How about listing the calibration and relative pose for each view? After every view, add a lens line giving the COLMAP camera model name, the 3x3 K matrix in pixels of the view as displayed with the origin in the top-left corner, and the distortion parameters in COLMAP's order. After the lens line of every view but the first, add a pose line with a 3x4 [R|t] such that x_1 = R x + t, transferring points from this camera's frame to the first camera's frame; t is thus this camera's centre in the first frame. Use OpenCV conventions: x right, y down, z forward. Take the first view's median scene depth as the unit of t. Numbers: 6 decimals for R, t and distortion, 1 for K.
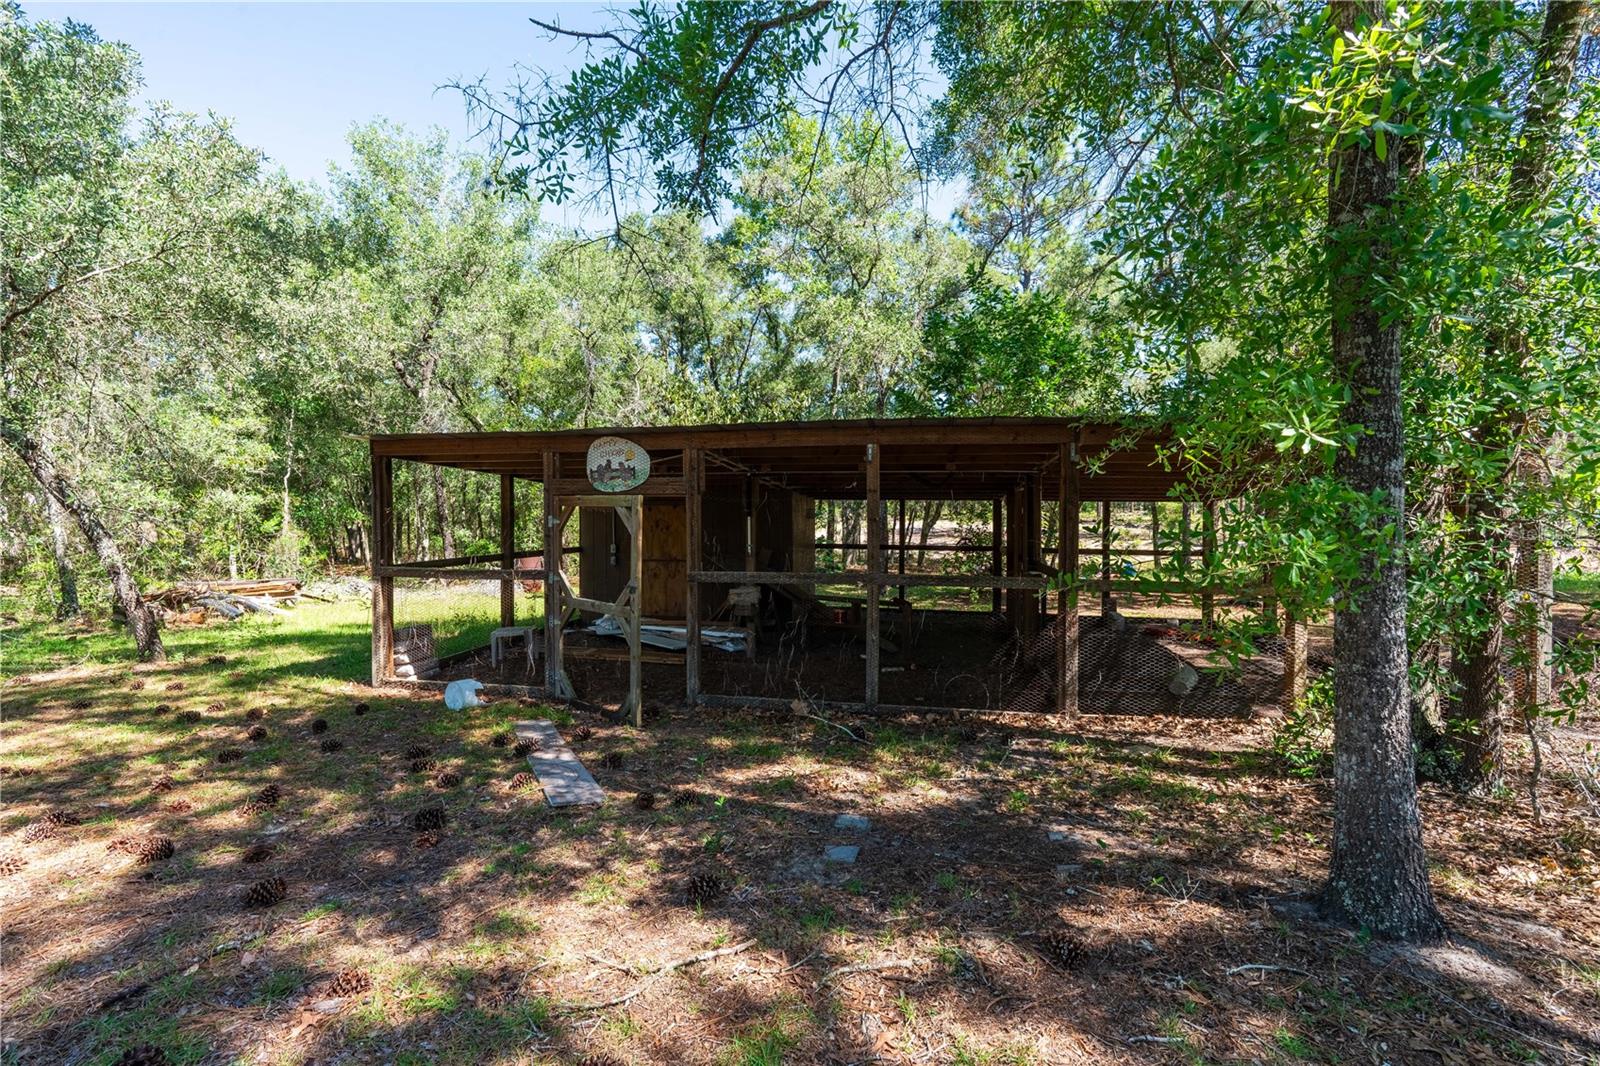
lens RADIAL K [[704.5, 0, 800.0], [0, 704.5, 533.0], [0, 0, 1]] dist [0.001743, 0.000547]
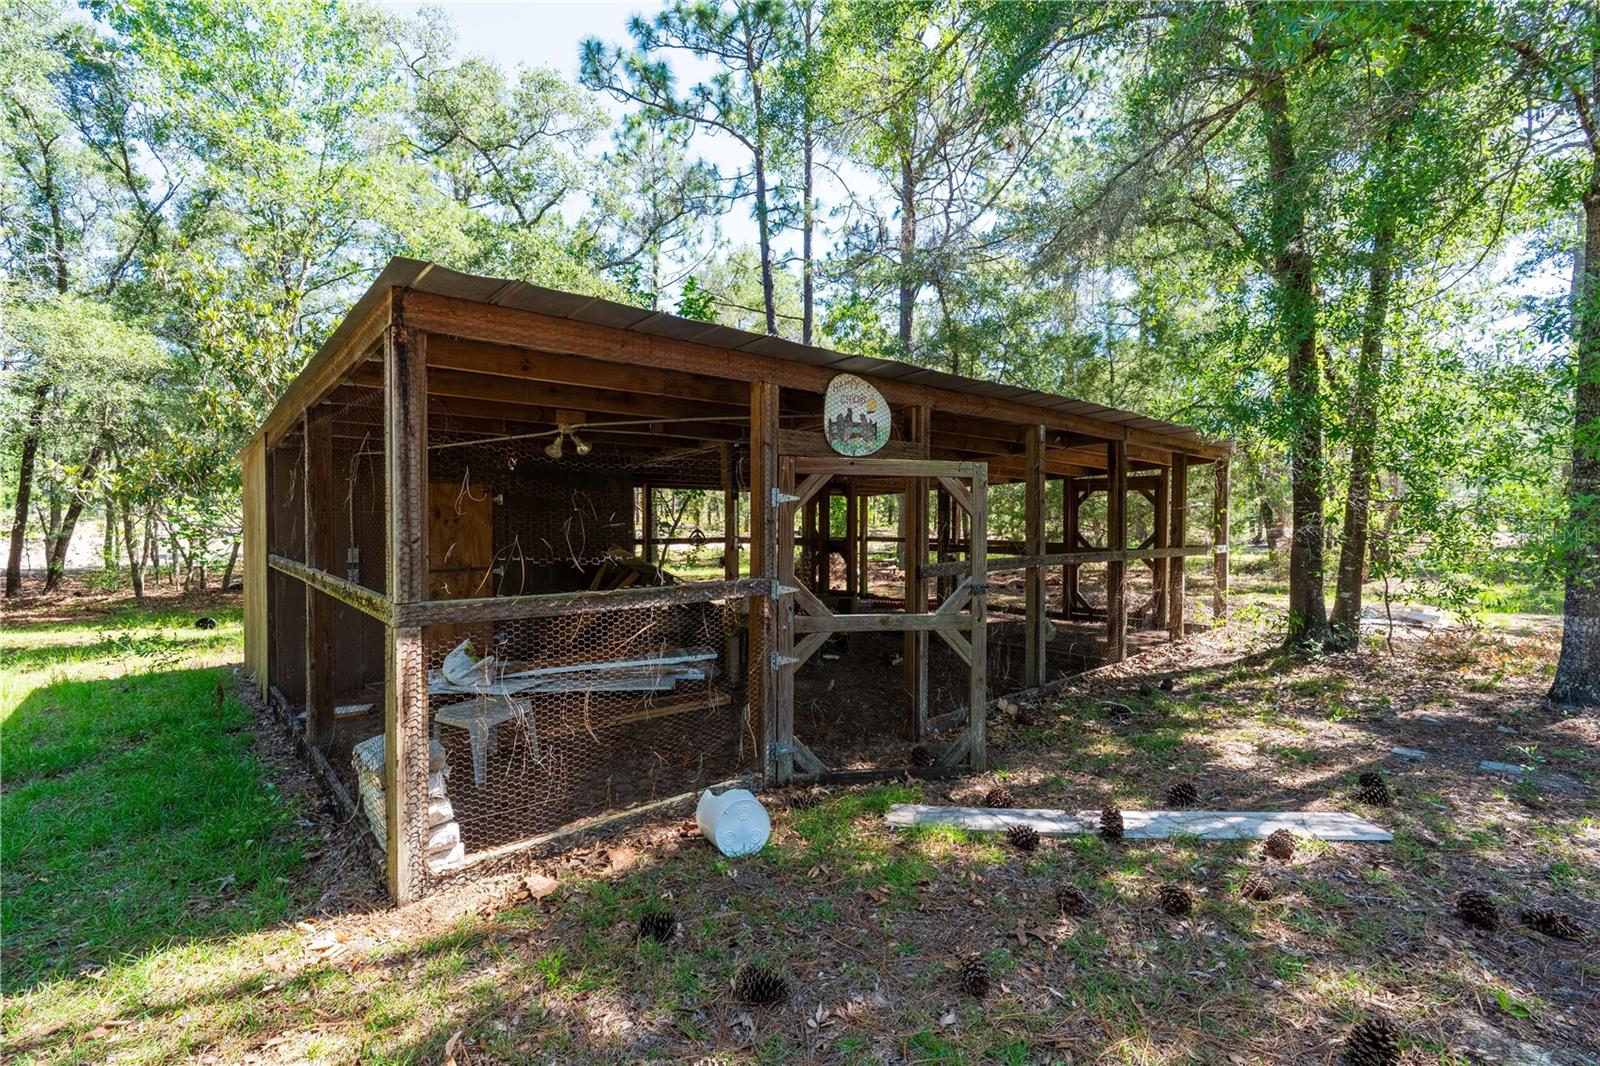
lens RADIAL K [[704.5, 0, 800.0], [0, 704.5, 533.0], [0, 0, 1]] dist [0.001743, 0.000547]
pose [[0.601977, -0.027693, 0.798033, -1.010073], [0.005623, 0.999521, 0.030443, -0.005222], [-0.798493, -0.013838, 0.601845, 0.746425]]
